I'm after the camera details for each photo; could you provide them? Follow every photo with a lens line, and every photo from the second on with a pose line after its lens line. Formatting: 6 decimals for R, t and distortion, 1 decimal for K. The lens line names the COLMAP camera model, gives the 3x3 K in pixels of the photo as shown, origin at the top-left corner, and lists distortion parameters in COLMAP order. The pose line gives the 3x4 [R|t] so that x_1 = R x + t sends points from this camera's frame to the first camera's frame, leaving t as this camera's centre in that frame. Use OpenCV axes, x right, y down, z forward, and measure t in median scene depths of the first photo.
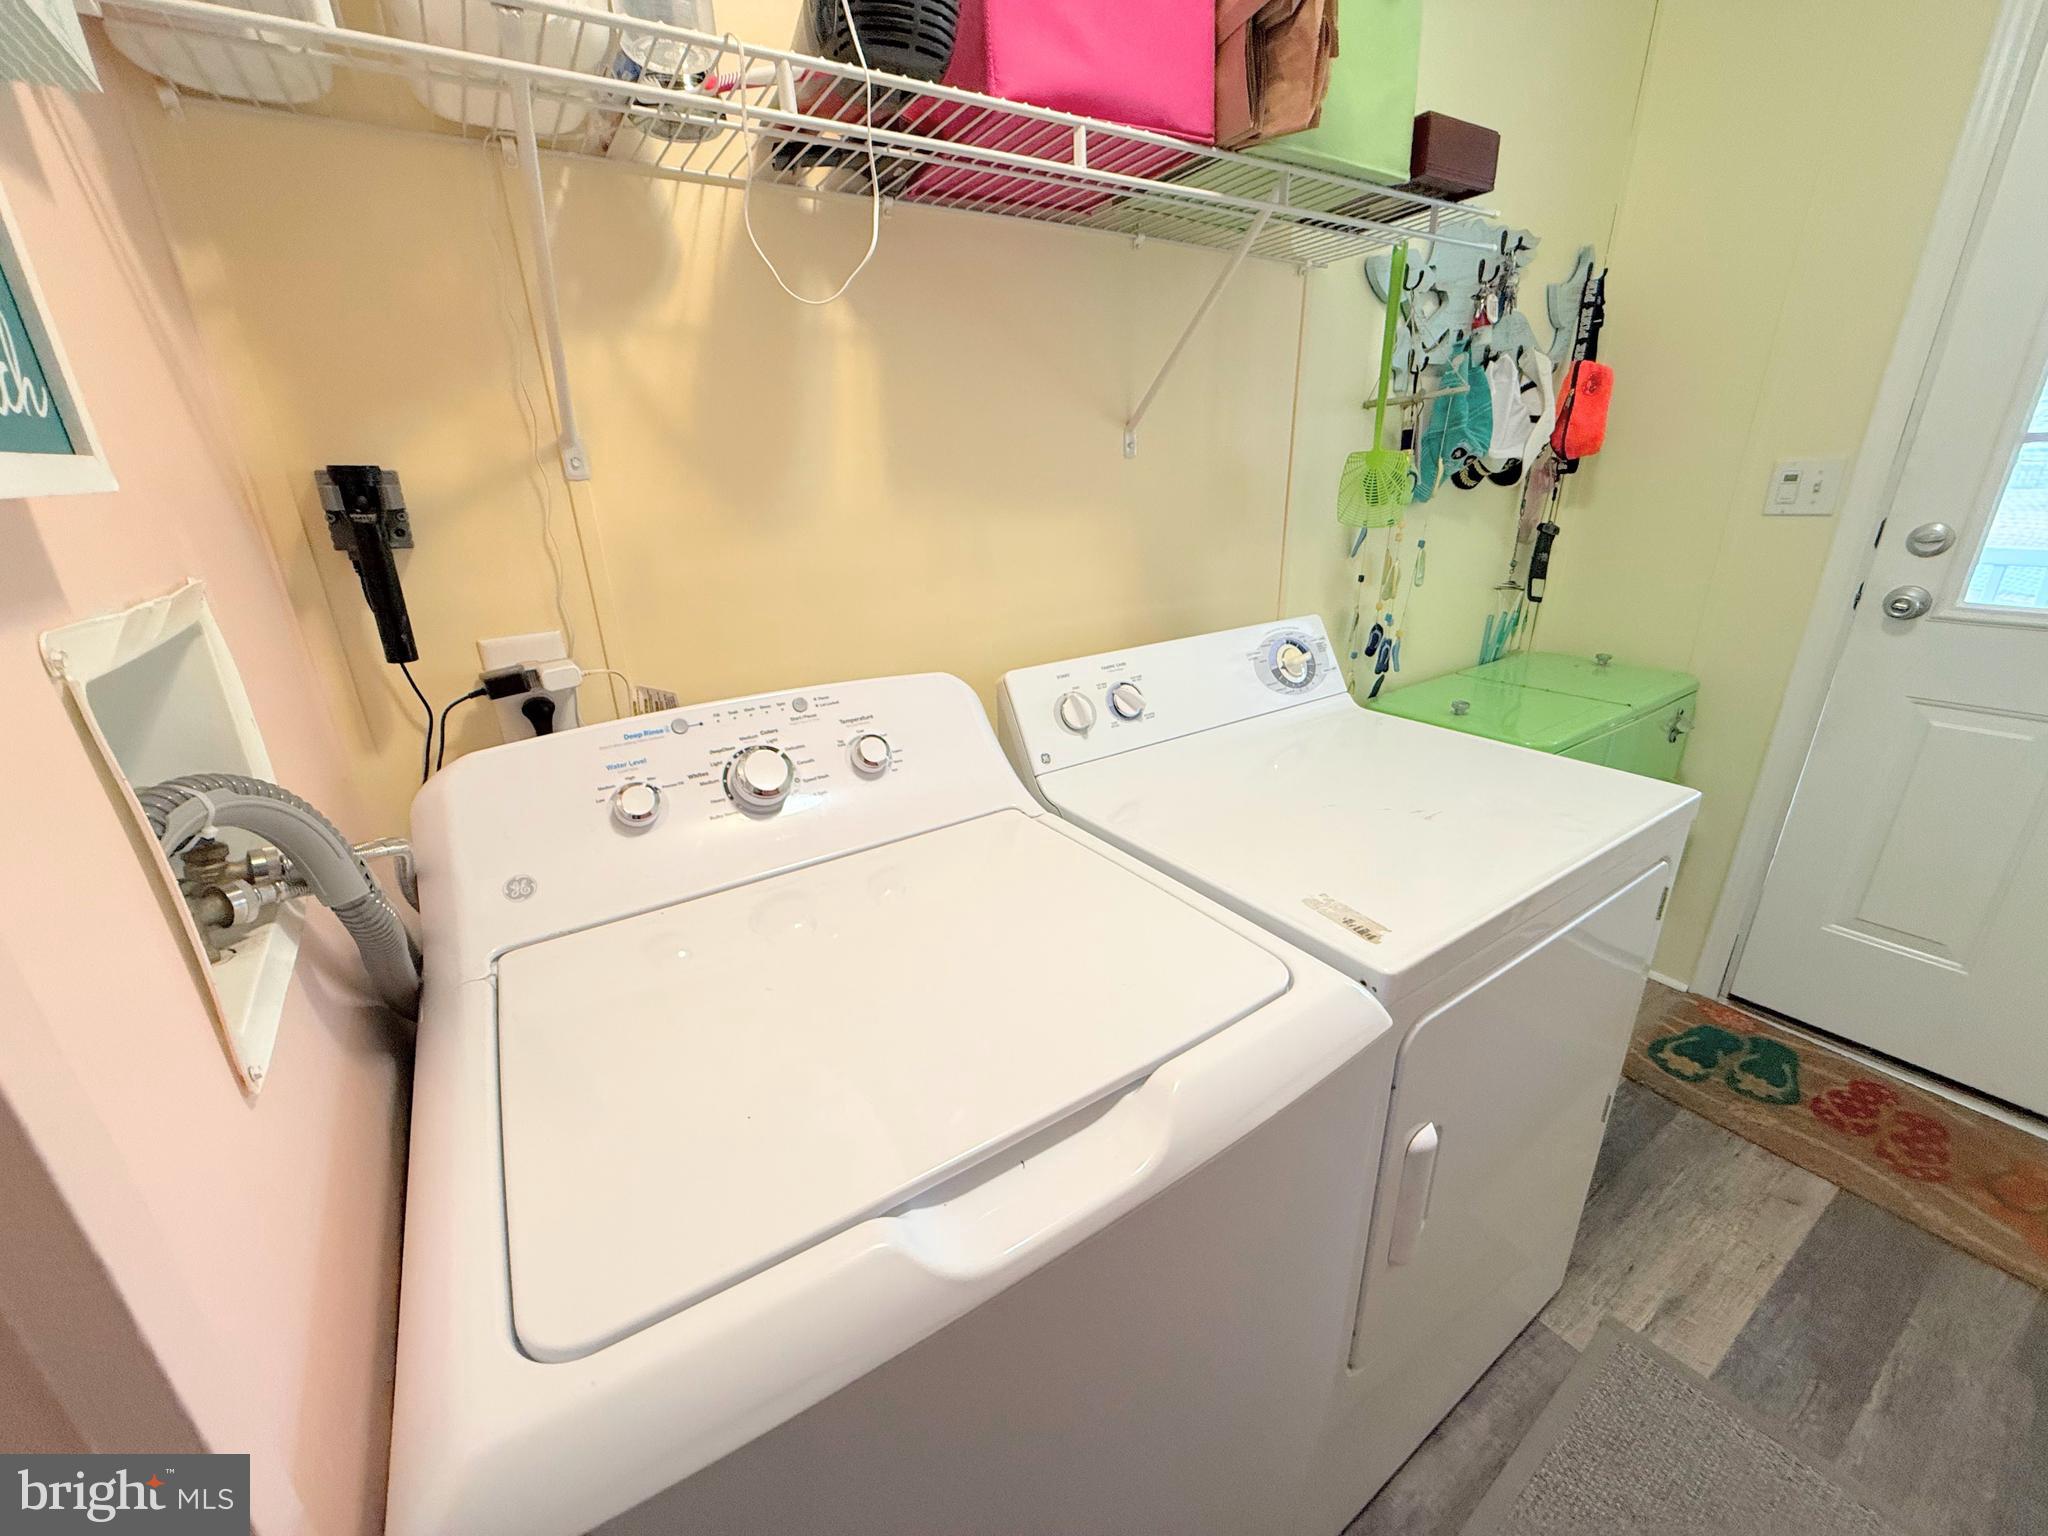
lens RADIAL K [[811.4, 0, 1012.8], [0, 811.4, 768.0], [0, 0, 1]] dist [-0.001573, -0.000429]
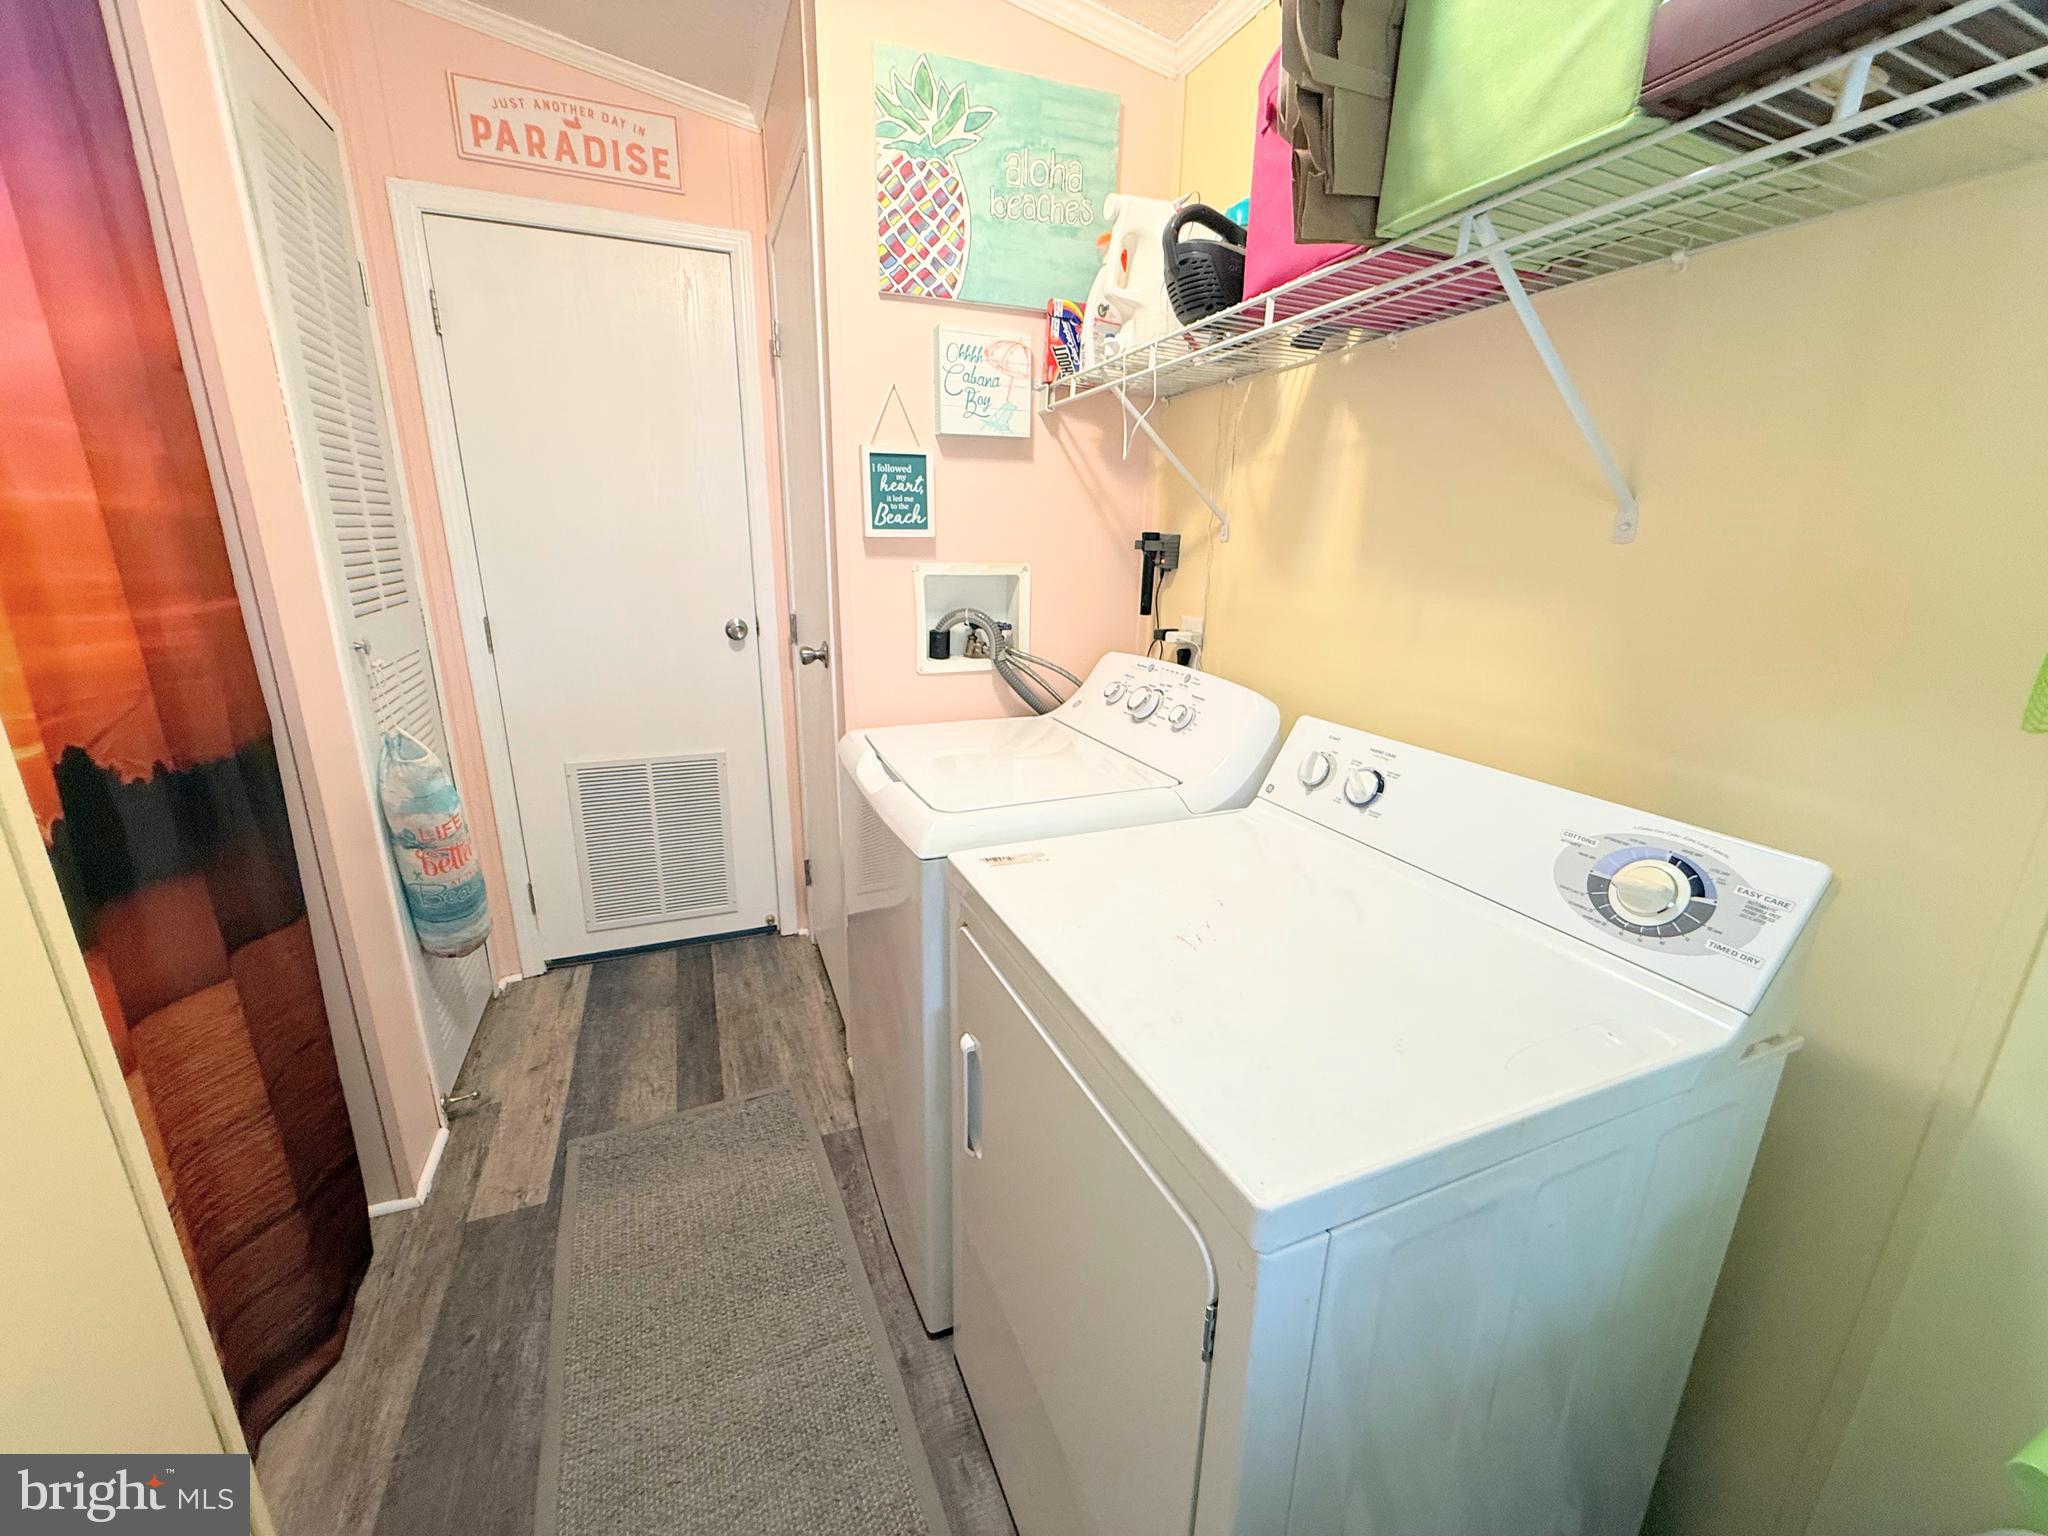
lens RADIAL K [[811.4, 0, 1018.5], [0, 811.4, 767.1], [0, 0, 1]] dist [-0.001573, -0.000429]
pose [[-0.192402, 0.293663, -0.936346, 1.330326], [-0.348009, 0.871738, 0.344909, -0.350829], [0.917536, 0.392218, -0.065527, 0.817579]]
